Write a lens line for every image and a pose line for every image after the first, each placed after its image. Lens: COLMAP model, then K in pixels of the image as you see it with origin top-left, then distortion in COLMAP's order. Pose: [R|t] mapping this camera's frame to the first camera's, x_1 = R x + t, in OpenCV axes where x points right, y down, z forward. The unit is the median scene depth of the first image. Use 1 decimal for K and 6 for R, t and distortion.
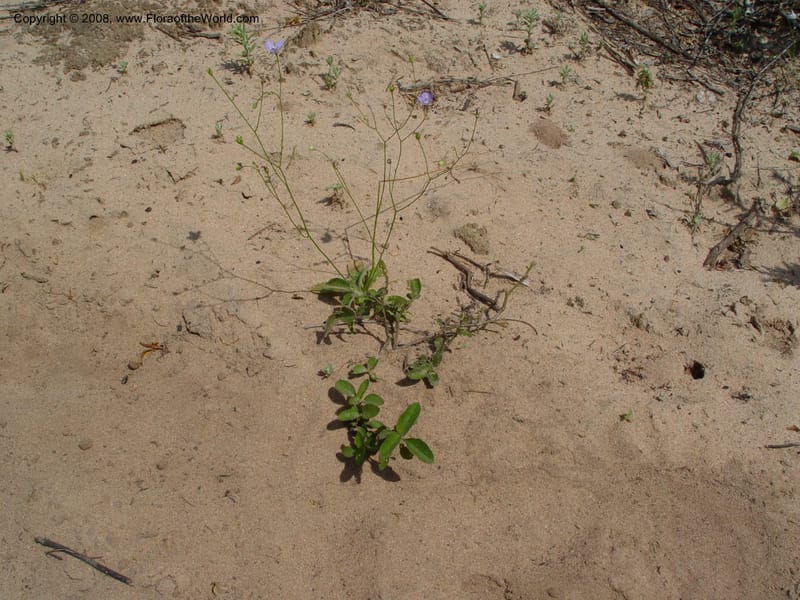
lens RADIAL K [[1071.8, 0, 400.0], [0, 1071.8, 300.0], [0, 0, 1]] dist [-0.184954, 0.037760]
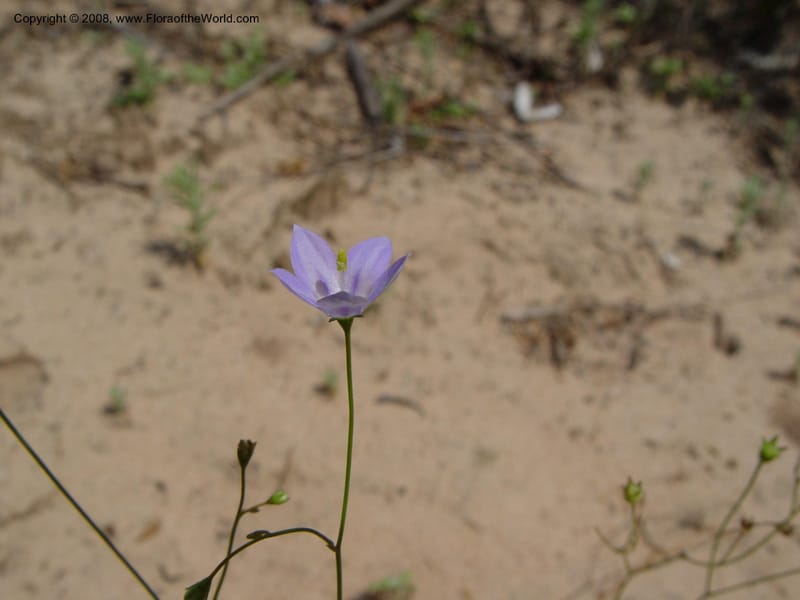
lens RADIAL K [[1071.8, 0, 400.0], [0, 1071.8, 300.0], [0, 0, 1]] dist [-0.184954, 0.037760]
pose [[0.996884, 0.063915, 0.046237, -0.070205], [-0.056037, 0.986291, -0.155210, -0.124998], [-0.055523, 0.152135, 0.986799, 0.502166]]
